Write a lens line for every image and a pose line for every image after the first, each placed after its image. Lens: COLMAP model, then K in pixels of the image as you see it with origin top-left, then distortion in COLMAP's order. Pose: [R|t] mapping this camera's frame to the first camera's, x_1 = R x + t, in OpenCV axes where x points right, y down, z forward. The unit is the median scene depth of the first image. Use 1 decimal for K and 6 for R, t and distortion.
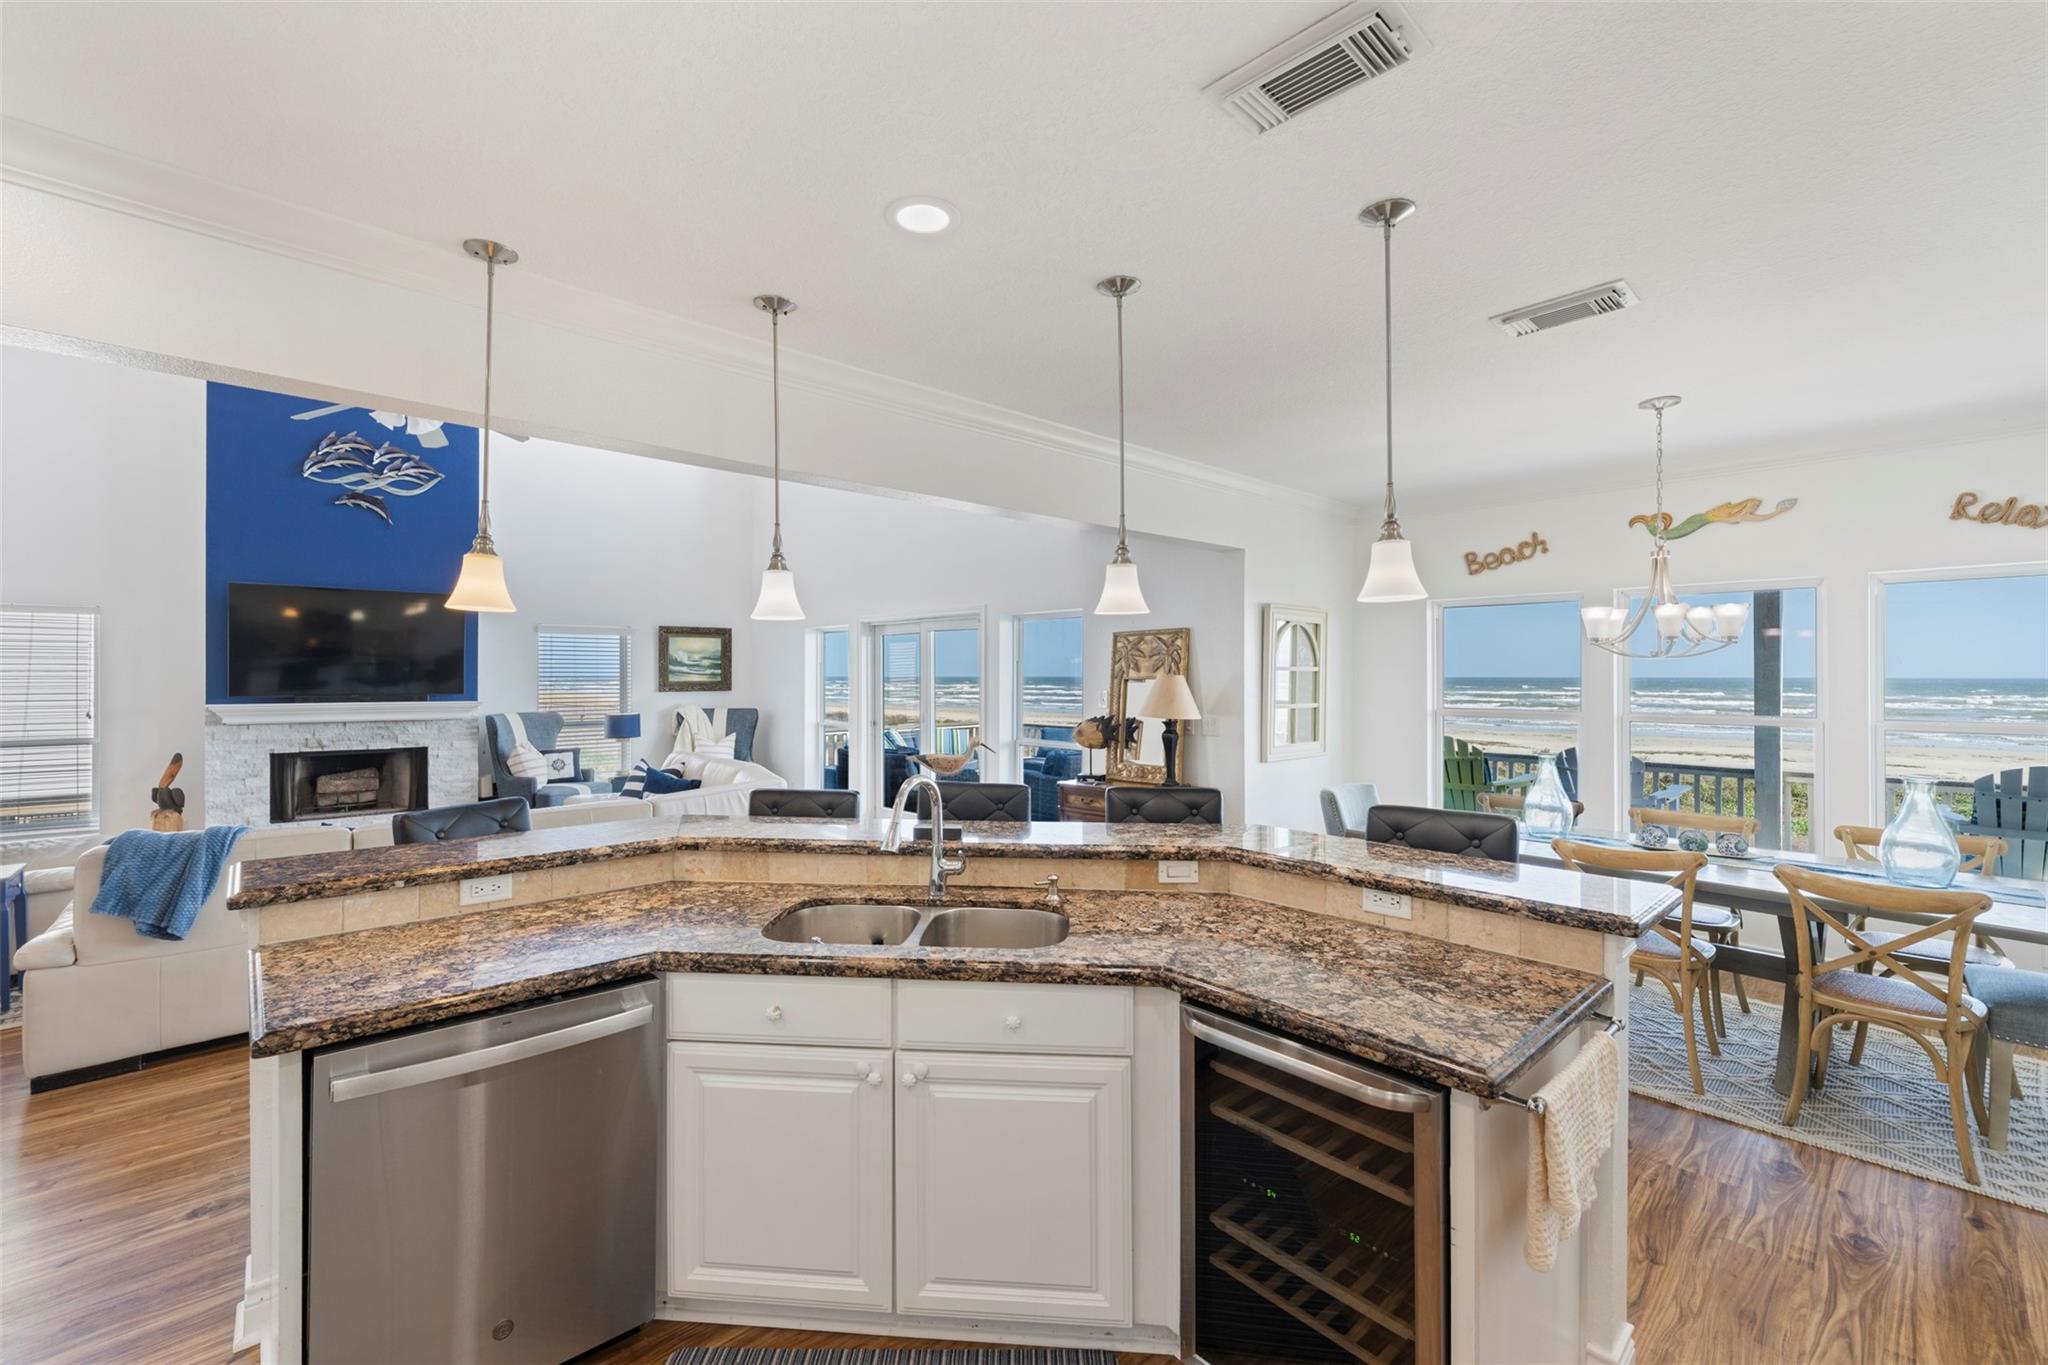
lens RADIAL K [[839.4, 0, 1010.7], [0, 839.4, 674.4], [0, 0, 1]] dist [-0.001339, -0.000348]
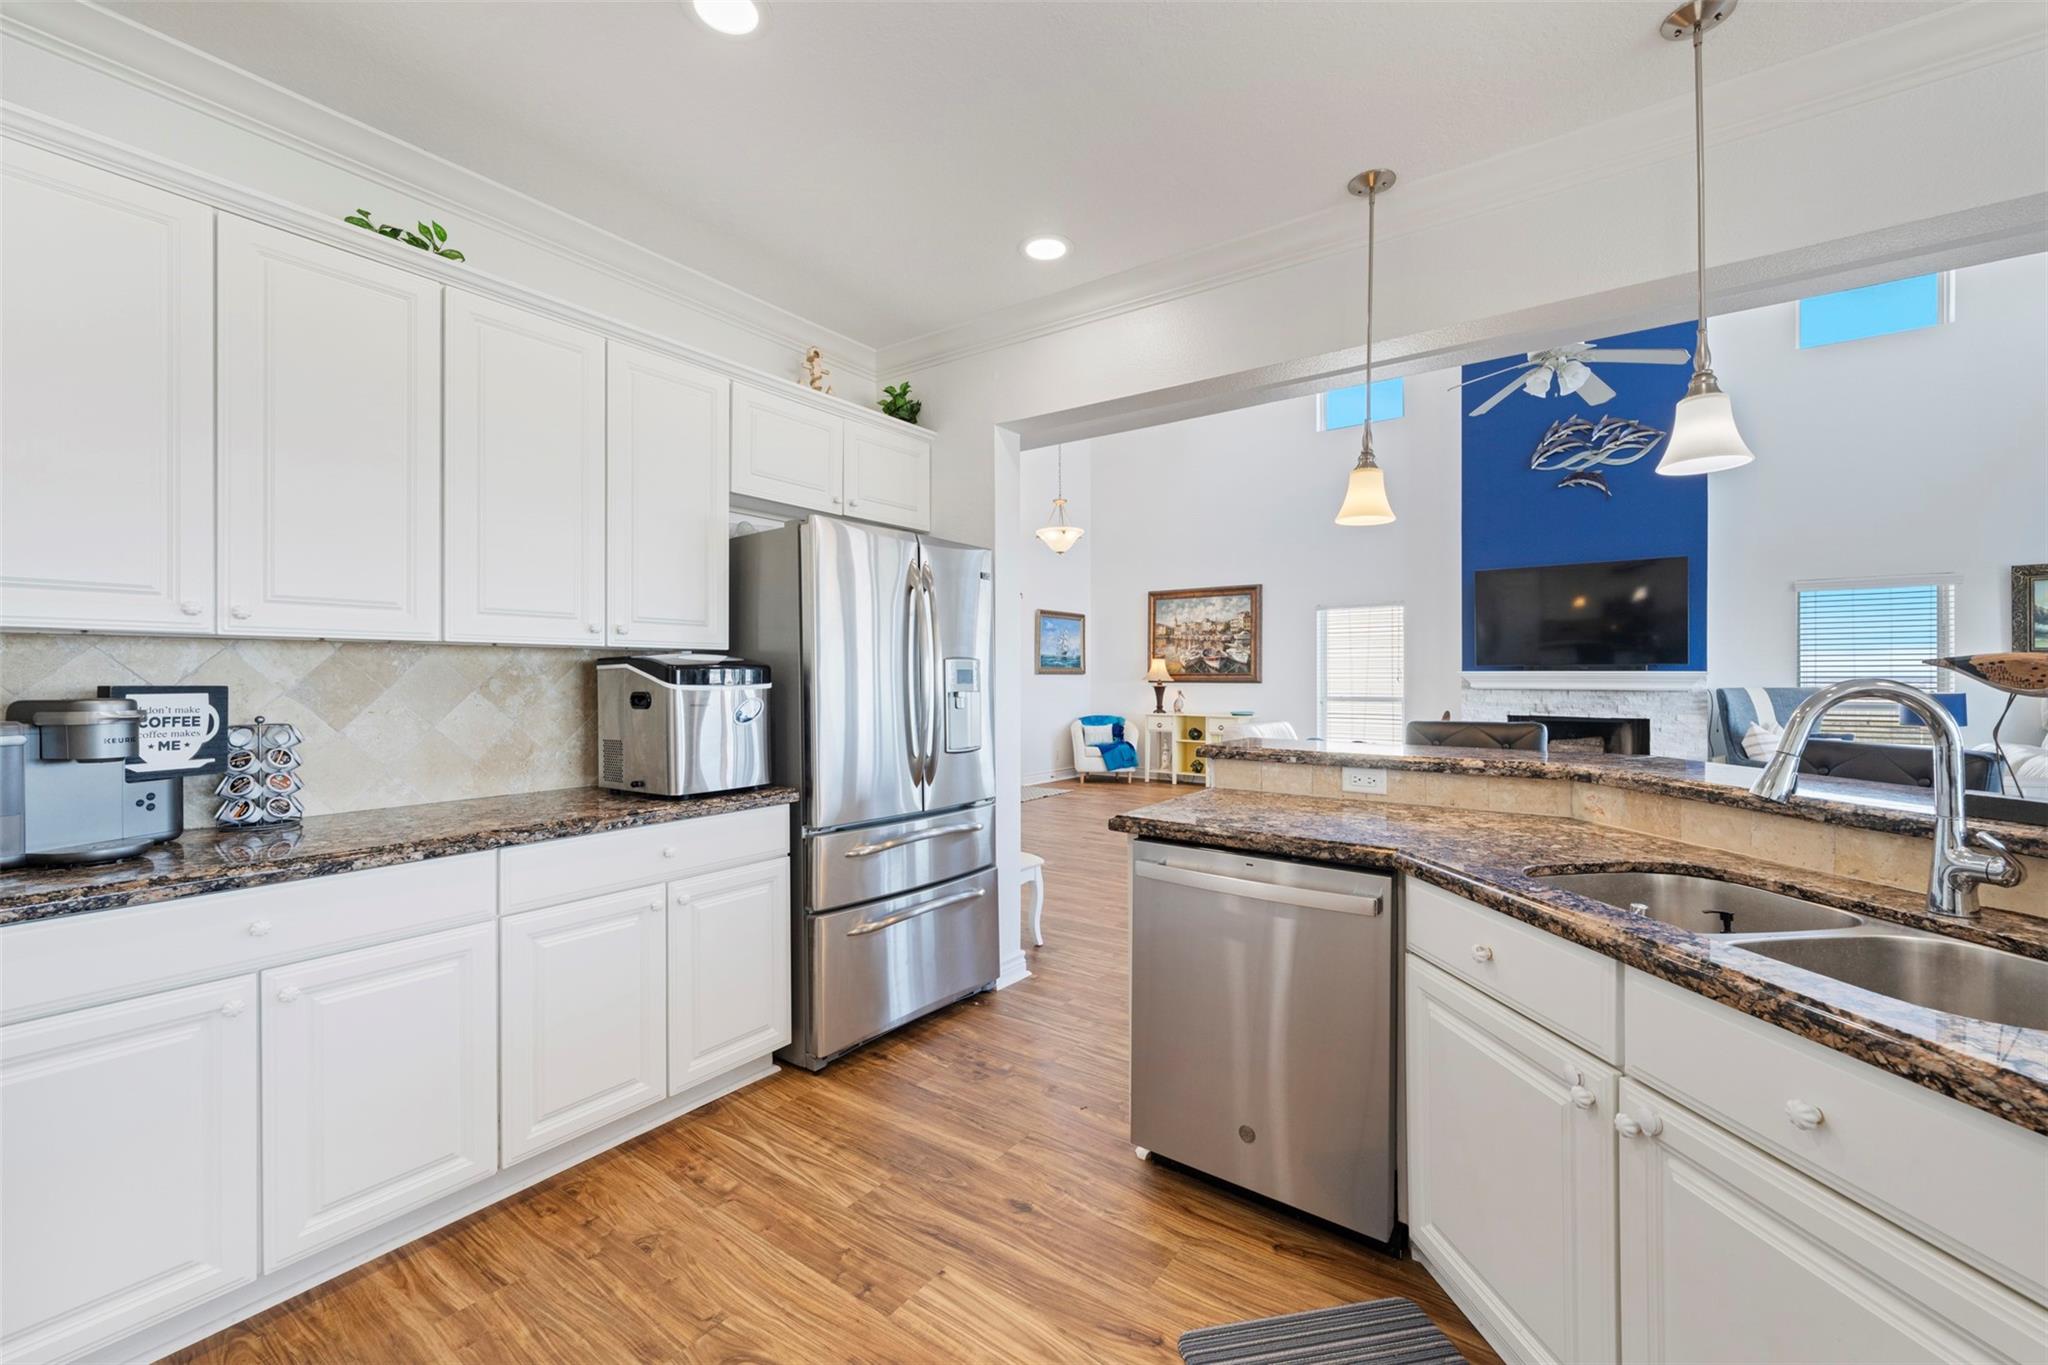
lens RADIAL K [[831.3, 0, 1025.6], [0, 831.3, 679.7], [0, 0, 1]] dist [-0.002360, -0.000545]
pose [[0.195797, 0.000396, -0.980644, 0.118076], [0.004336, 0.999990, 0.001269, 0.043445], [0.980635, -0.004501, 0.195793, 0.129271]]
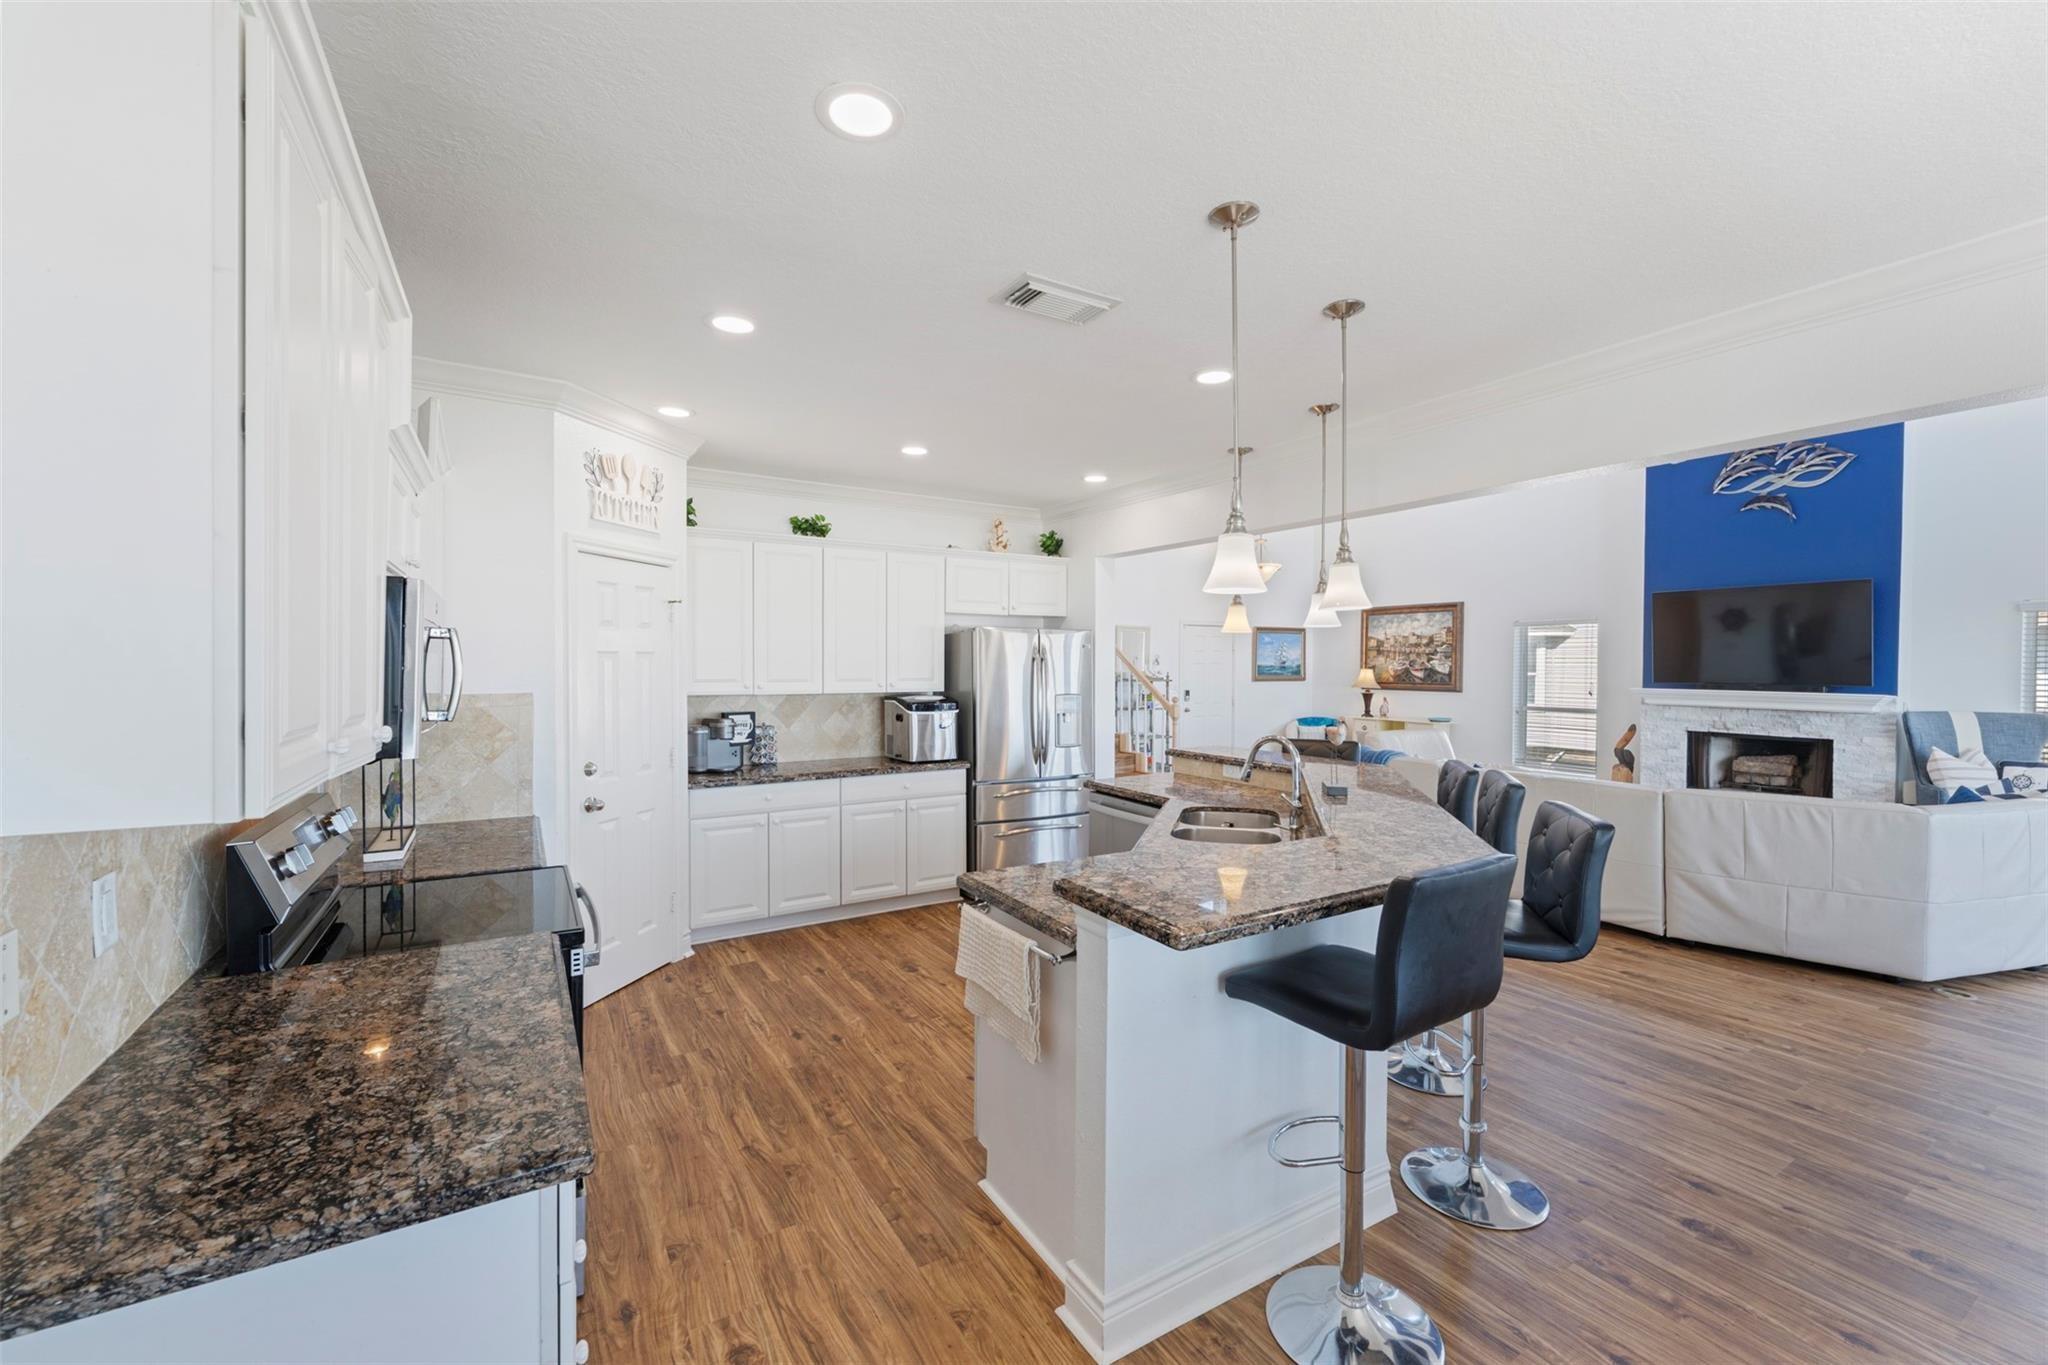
lens RADIAL K [[831.3, 0, 1025.6], [0, 831.3, 679.7], [0, 0, 1]] dist [-0.002360, -0.000545]
pose [[-0.192865, 0.016210, -0.981091, 0.499587], [0.000013, 0.999864, 0.016518, 0.001154], [0.981225, 0.003173, -0.192839, 0.313678]]
